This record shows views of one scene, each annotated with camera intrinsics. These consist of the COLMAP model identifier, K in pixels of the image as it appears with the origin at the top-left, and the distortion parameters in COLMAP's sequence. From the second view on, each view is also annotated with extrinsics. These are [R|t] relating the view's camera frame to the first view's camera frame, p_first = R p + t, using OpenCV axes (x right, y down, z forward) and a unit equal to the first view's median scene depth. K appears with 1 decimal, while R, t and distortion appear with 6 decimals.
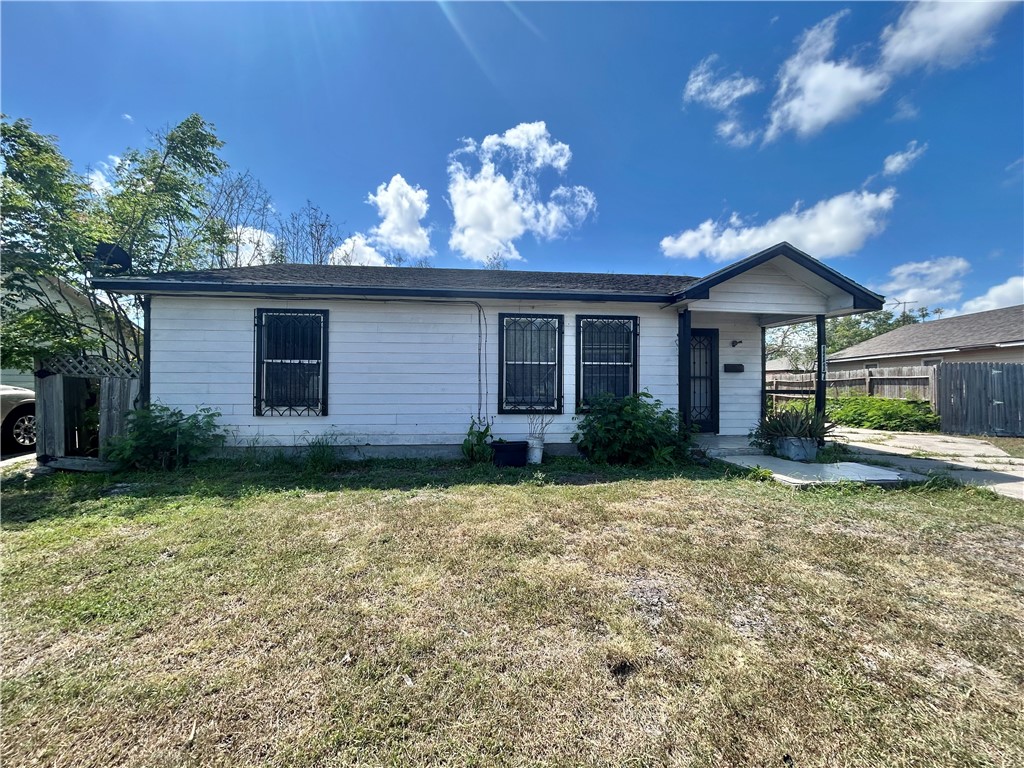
lens RADIAL K [[415.1, 0, 522.5], [0, 415.1, 389.7], [0, 0, 1]] dist [-0.001333, 0.000204]
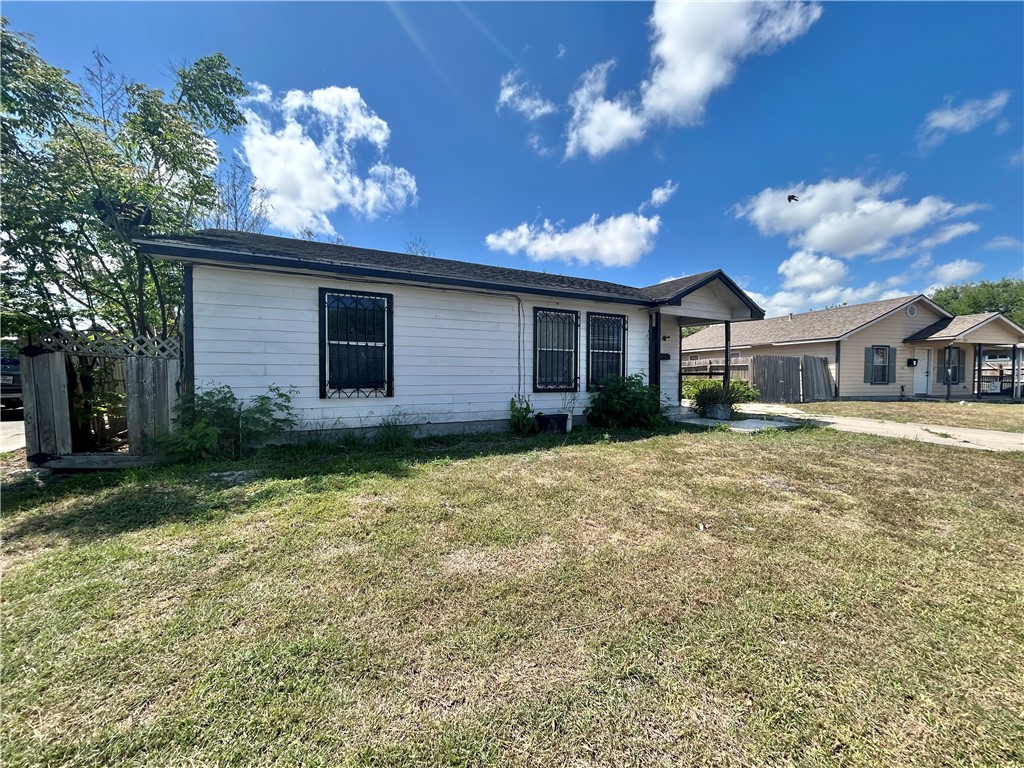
lens RADIAL K [[415.1, 0, 509.9], [0, 415.1, 386.7], [0, 0, 1]] dist [-0.001333, 0.000204]
pose [[0.924857, -0.013644, 0.380070, -0.573921], [0.005382, 0.999726, 0.022790, 0.014931], [-0.380277, -0.019032, 0.924677, -0.068362]]
